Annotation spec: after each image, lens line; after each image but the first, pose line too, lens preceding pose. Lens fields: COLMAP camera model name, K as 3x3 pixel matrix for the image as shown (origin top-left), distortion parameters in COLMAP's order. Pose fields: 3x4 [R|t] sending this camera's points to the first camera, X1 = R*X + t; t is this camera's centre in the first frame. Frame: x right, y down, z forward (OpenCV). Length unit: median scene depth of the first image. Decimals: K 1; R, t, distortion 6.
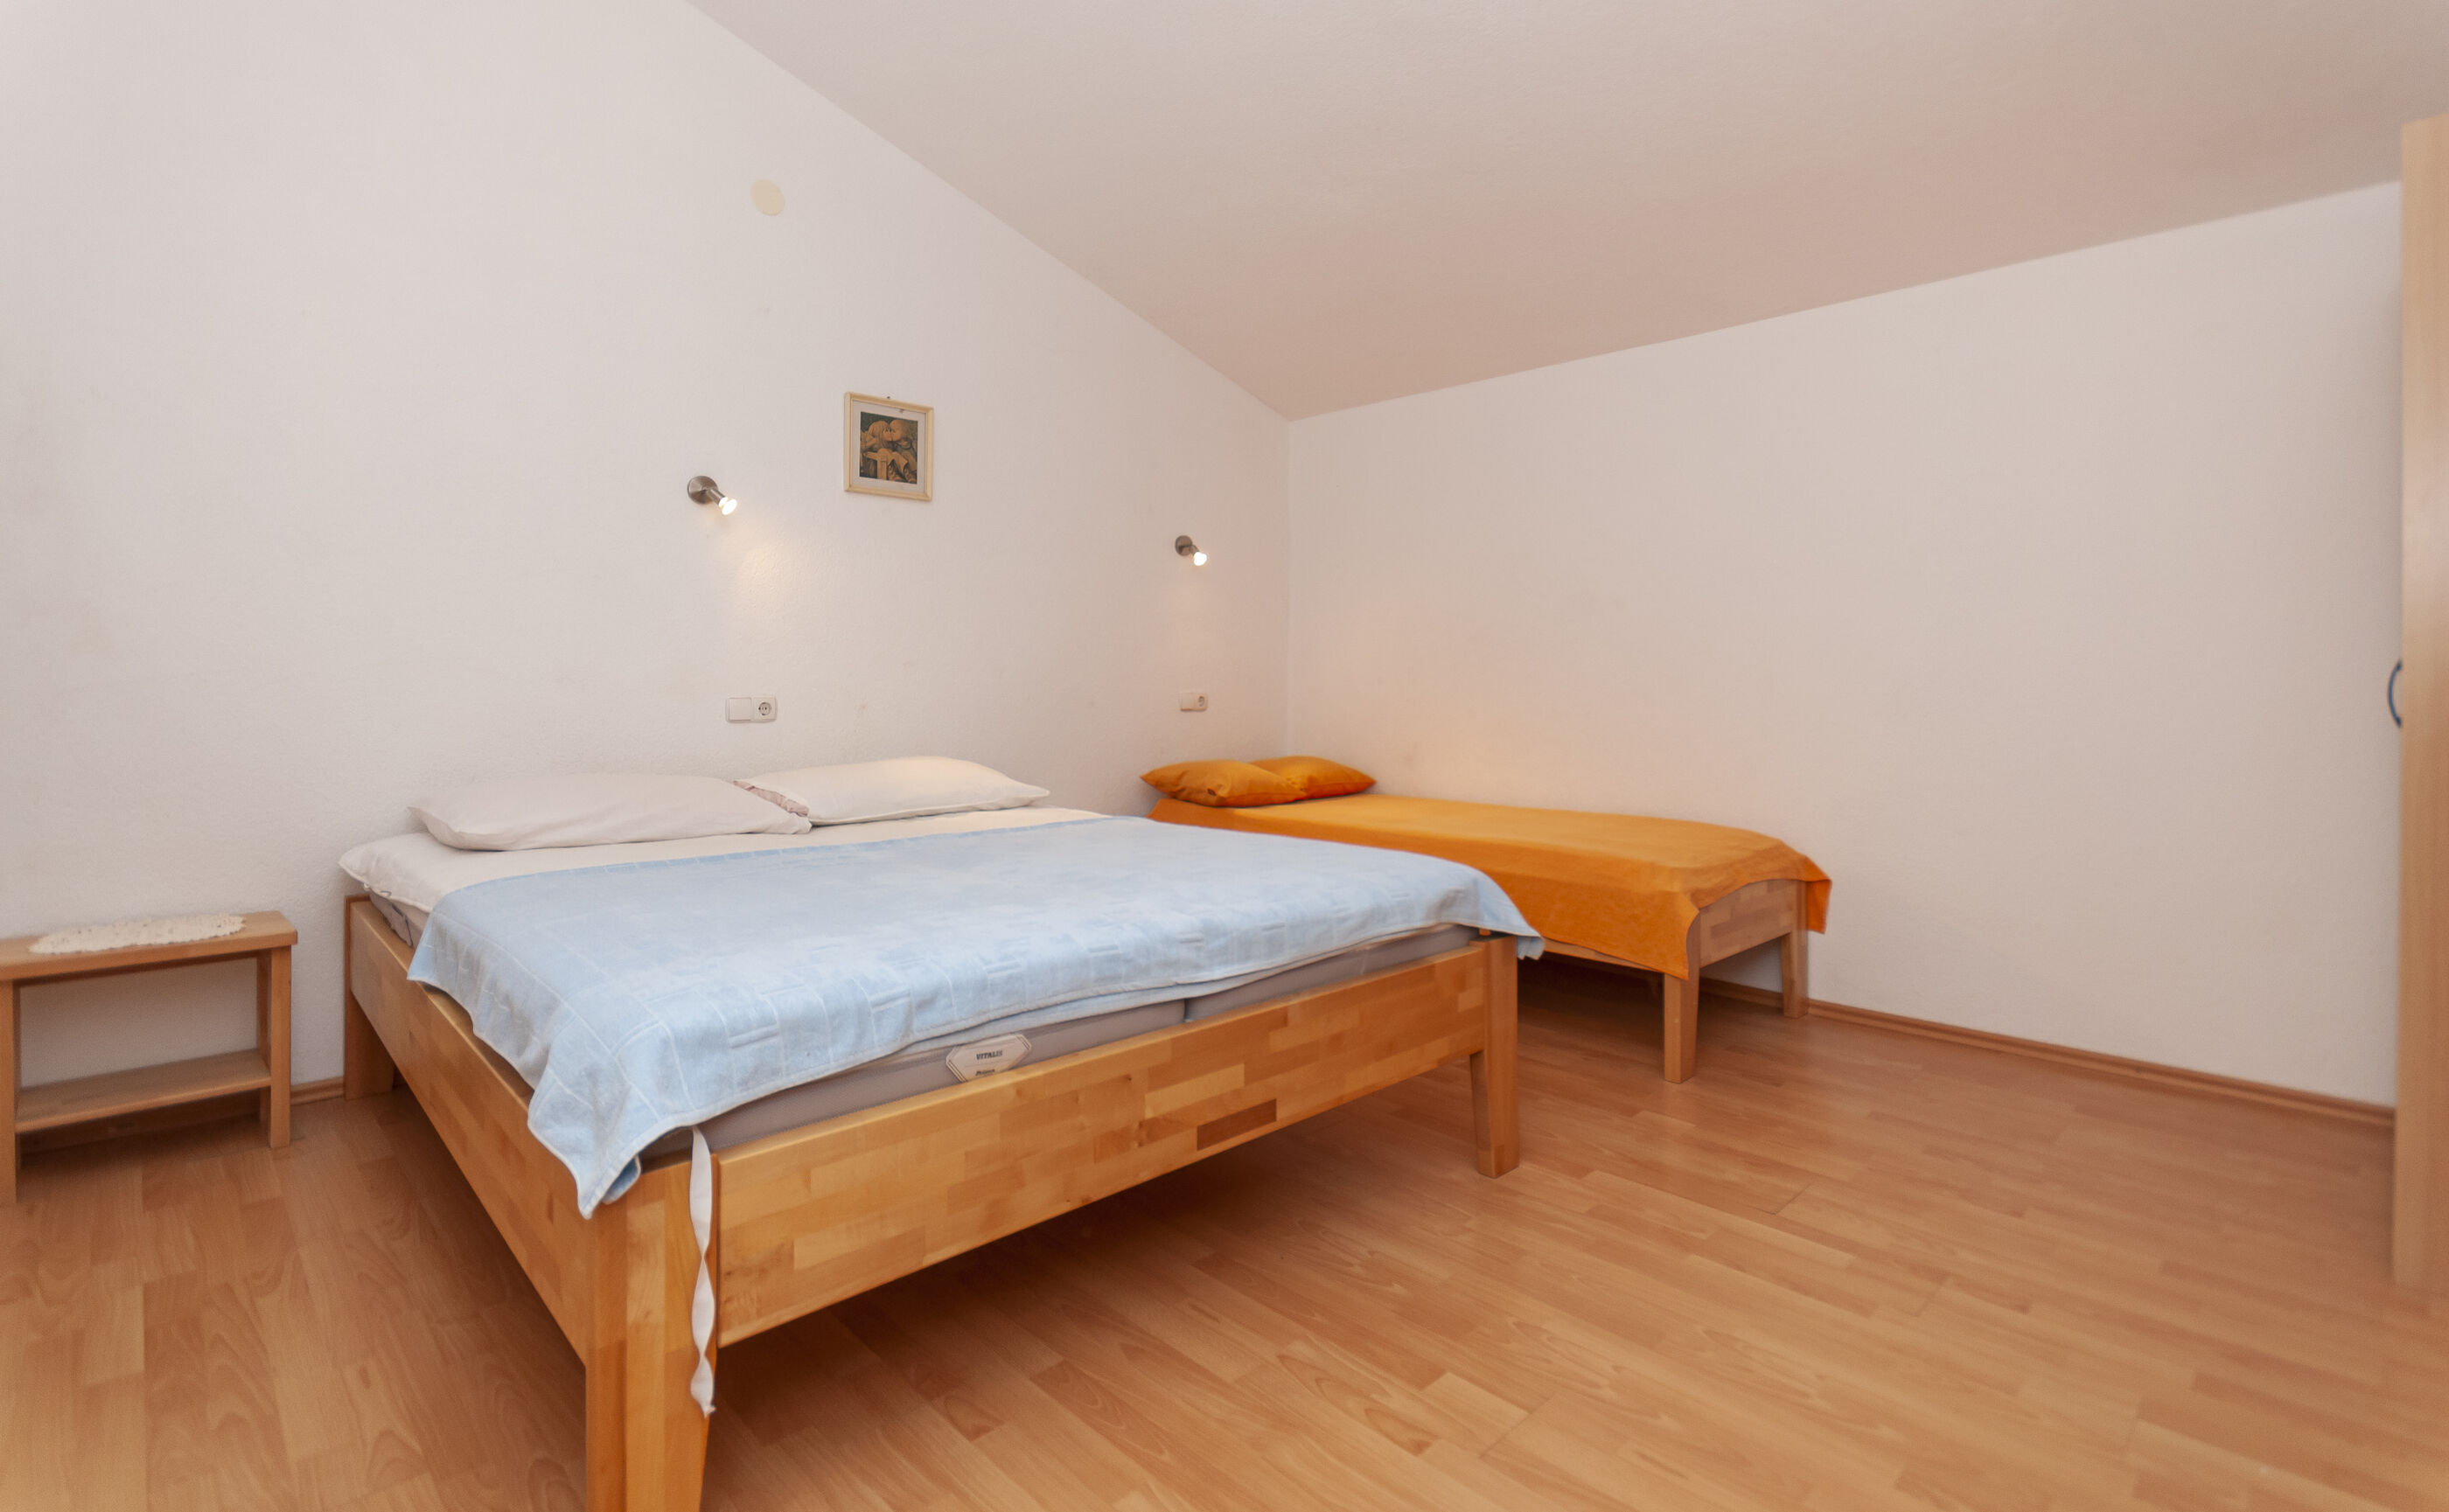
lens RADIAL K [[1103.7, 0, 1218.0], [0, 1103.7, 755.6], [0, 0, 1]] dist [-0.001464, -0.000058]
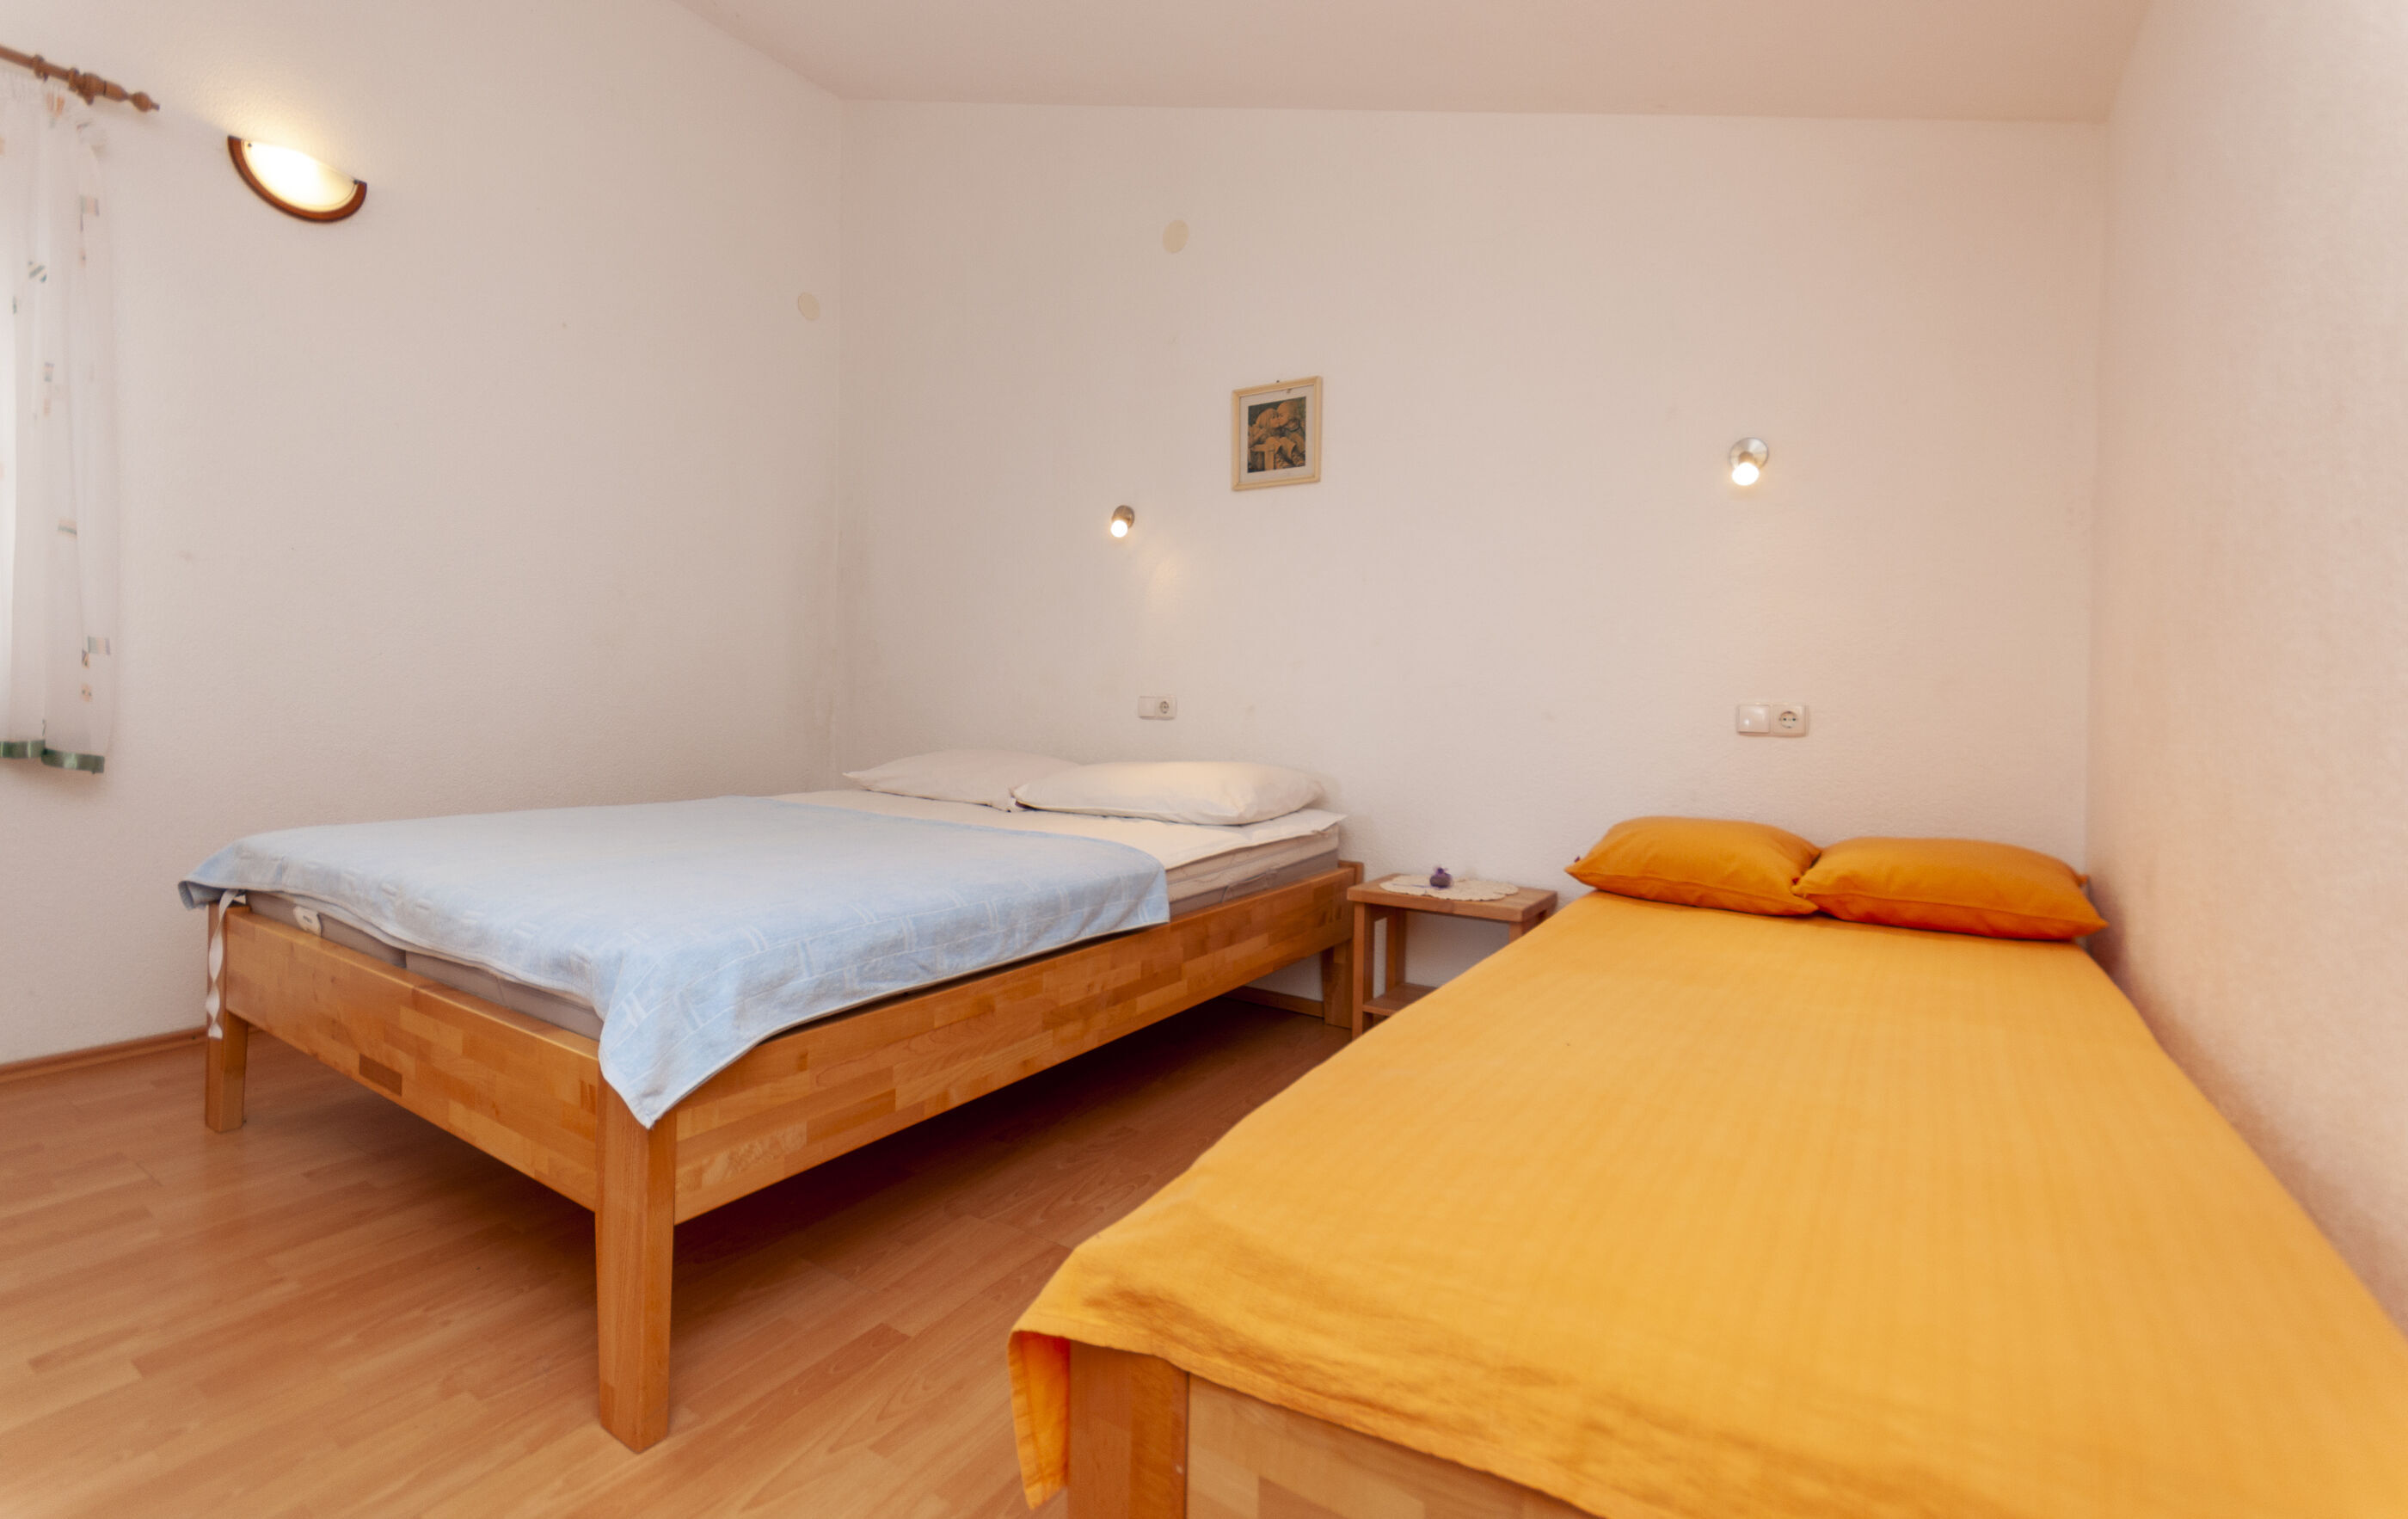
lens RADIAL K [[1053.1, 0, 1194.6], [0, 1053.1, 752.8], [0, 0, 1]] dist [0.001371, 0.000909]
pose [[0.228018, 0.060524, -0.971774, 0.579676], [-0.071631, 0.996404, 0.045251, -0.043919], [0.971019, 0.059291, 0.231533, 0.742114]]
